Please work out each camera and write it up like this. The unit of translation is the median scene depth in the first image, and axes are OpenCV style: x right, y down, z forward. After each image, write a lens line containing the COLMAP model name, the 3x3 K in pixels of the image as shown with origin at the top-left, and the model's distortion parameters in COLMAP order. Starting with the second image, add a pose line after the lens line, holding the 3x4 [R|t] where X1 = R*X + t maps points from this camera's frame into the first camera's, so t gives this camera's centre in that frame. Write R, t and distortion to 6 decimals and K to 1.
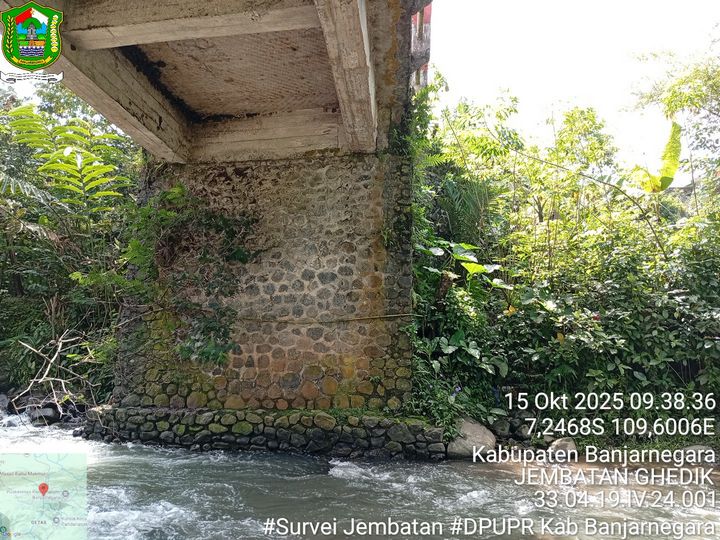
lens RADIAL K [[549.1, 0, 360.0], [0, 549.1, 270.0], [0, 0, 1]] dist [0.109582, -0.221307]
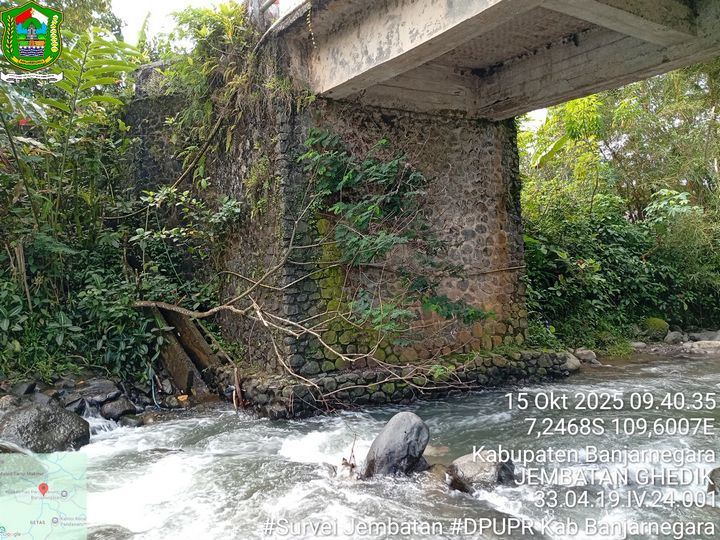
lens RADIAL K [[549.1, 0, 360.0], [0, 549.1, 270.0], [0, 0, 1]] dist [0.109582, -0.221307]
pose [[0.757494, -0.035124, 0.651897, -0.948443], [-0.062910, 0.989977, 0.126440, -0.042012], [-0.649804, -0.136788, 0.747692, 0.306322]]
